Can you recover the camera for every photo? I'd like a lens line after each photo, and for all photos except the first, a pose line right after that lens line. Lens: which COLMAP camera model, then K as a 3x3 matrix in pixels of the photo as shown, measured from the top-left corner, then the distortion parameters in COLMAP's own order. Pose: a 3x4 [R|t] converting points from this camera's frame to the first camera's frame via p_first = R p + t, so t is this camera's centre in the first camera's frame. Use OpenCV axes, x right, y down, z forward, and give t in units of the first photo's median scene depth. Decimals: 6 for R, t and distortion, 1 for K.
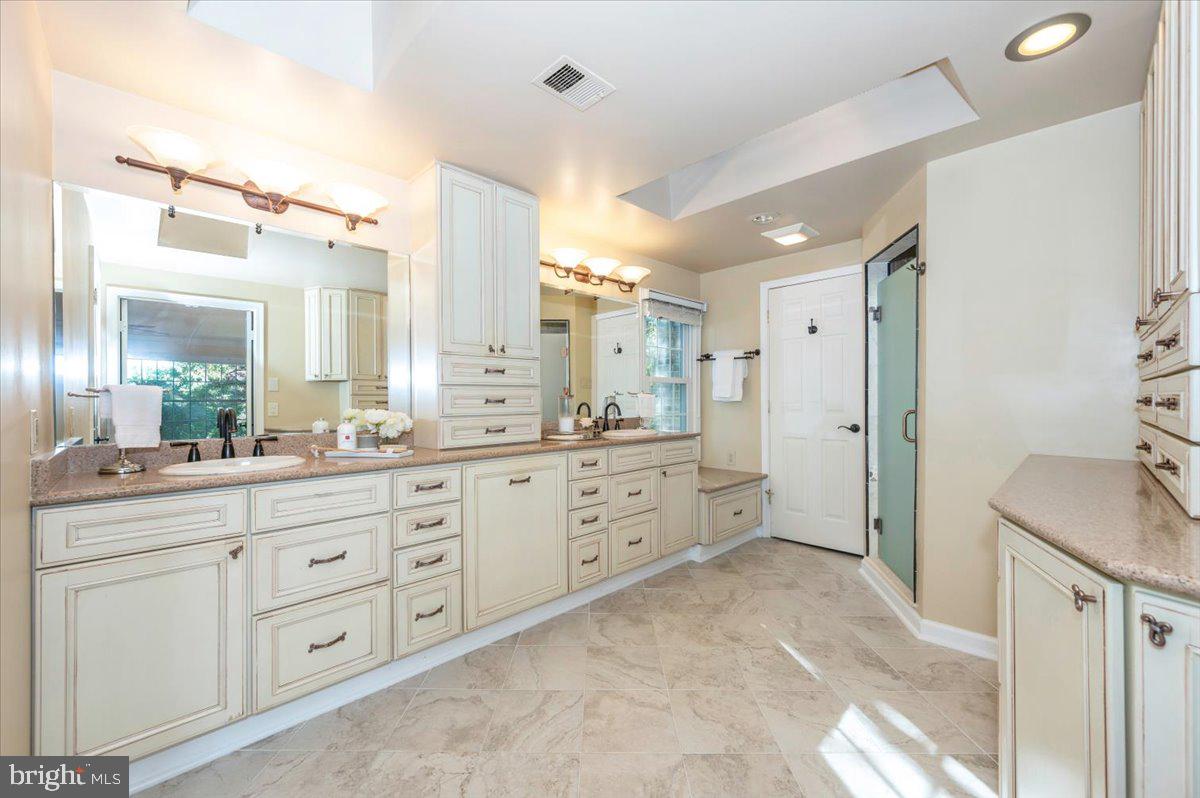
lens RADIAL K [[473.1, 0, 601.6], [0, 473.1, 398.7], [0, 0, 1]] dist [-0.000300, 0.000015]
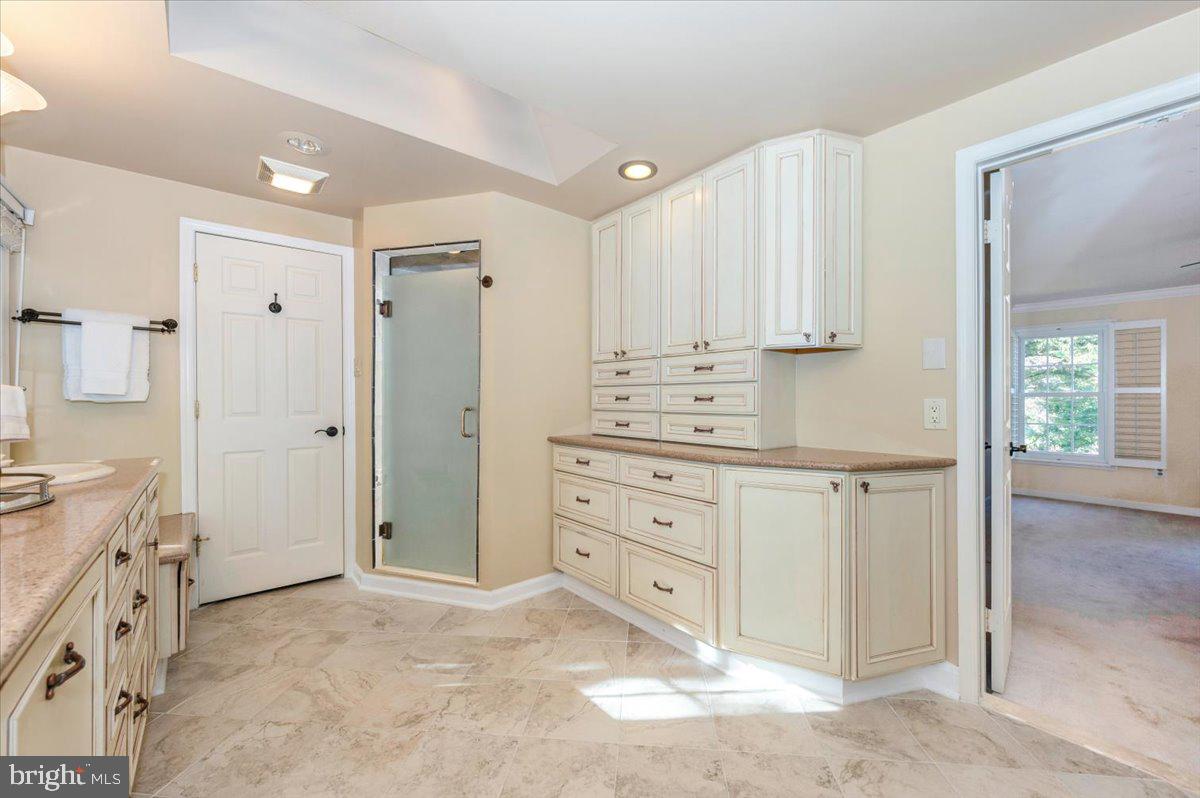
lens RADIAL K [[473.1, 0, 601.1], [0, 473.1, 398.9], [0, 0, 1]] dist [-0.000300, 0.000015]
pose [[0.087373, 0.004532, 0.996165, -0.321999], [0.001429, 0.999988, -0.004674, 0.007926], [-0.996175, 0.001832, 0.087365, 0.480767]]
